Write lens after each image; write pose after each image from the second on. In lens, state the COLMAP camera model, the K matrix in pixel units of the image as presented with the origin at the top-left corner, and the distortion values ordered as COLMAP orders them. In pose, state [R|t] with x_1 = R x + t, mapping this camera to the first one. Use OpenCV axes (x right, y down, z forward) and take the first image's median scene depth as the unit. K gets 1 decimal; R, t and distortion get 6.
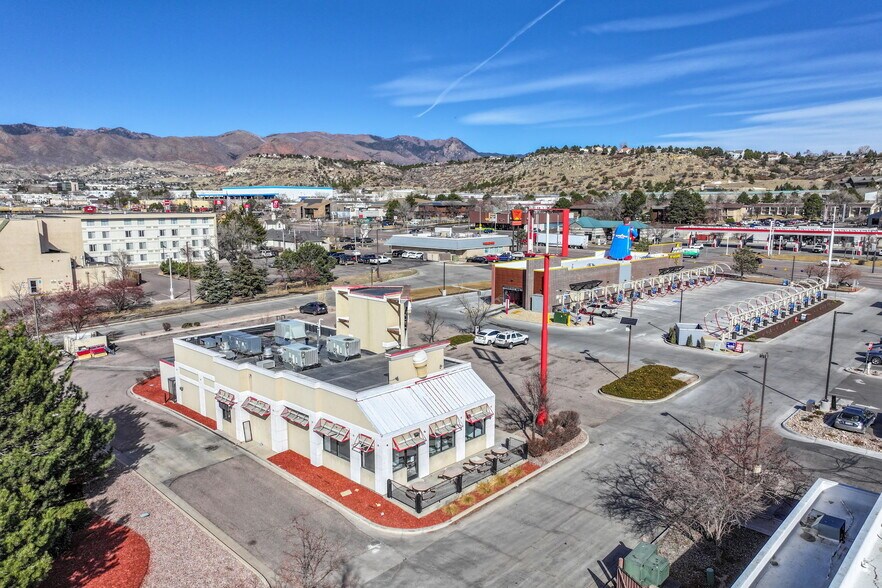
lens RADIAL K [[619.1, 0, 445.6], [0, 619.1, 310.7], [0, 0, 1]] dist [0.000984, 0.014790]
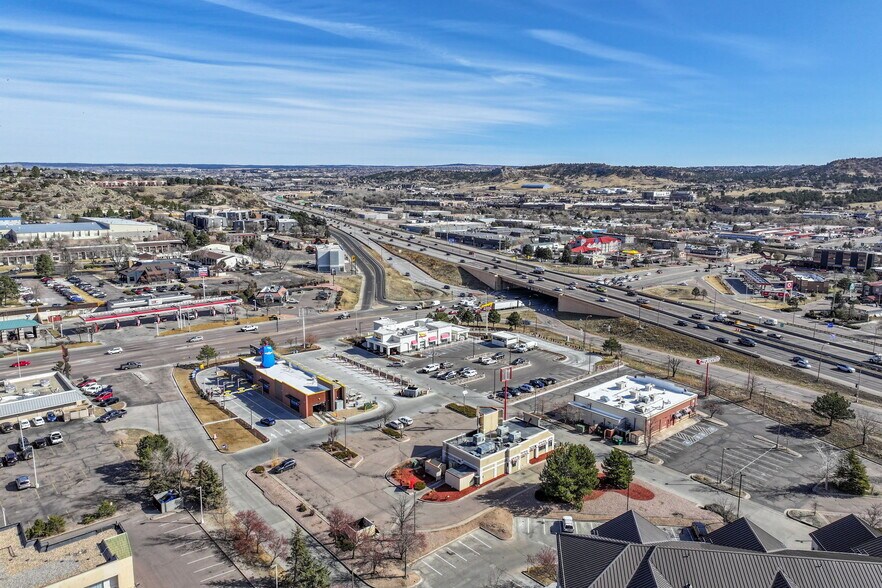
lens RADIAL K [[619.1, 0, 445.0], [0, 619.1, 286.2], [0, 0, 1]] dist [0.000984, 0.014790]
pose [[0.099430, -0.172474, 0.979983, -0.904625], [0.167957, 0.973641, 0.154317, -0.340821], [-0.980767, 0.149252, 0.125777, 0.231944]]
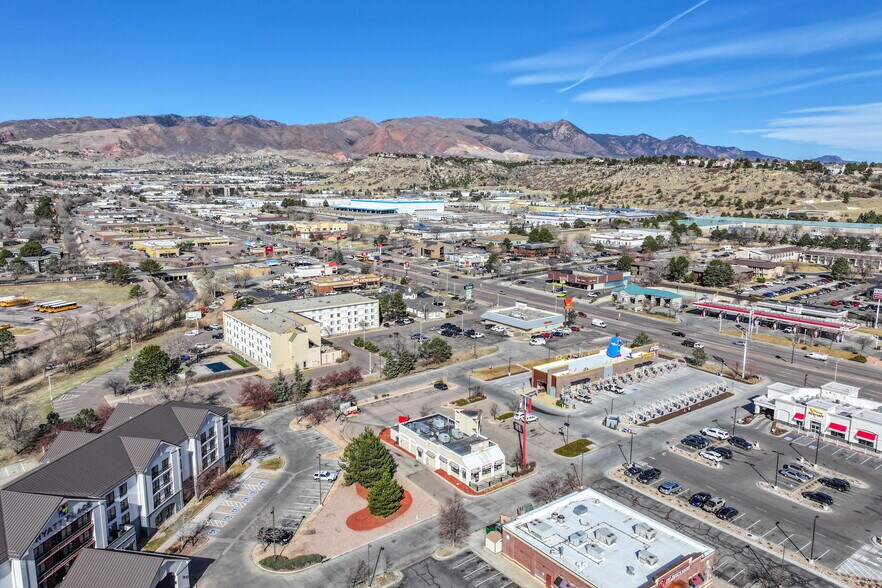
lens RADIAL K [[619.1, 0, 447.3], [0, 619.1, 290.4], [0, 0, 1]] dist [0.000984, 0.014790]
pose [[0.985875, 0.032204, -0.164358, 0.075890], [-0.032316, 0.999476, 0.001998, -0.190072], [0.164337, 0.003342, 0.986399, -0.583029]]
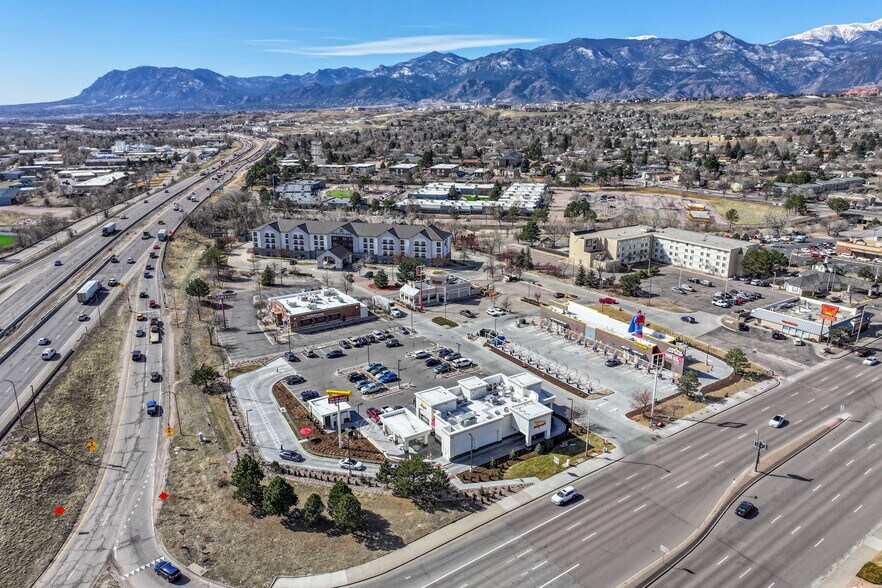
lens RADIAL K [[619.1, 0, 444.3], [0, 619.1, 294.1], [0, 0, 1]] dist [0.000984, 0.014790]
pose [[-0.229516, 0.278106, -0.932727, 1.348167], [-0.167770, 0.932661, 0.319369, -0.440436], [0.958736, 0.229784, -0.167403, 0.577736]]
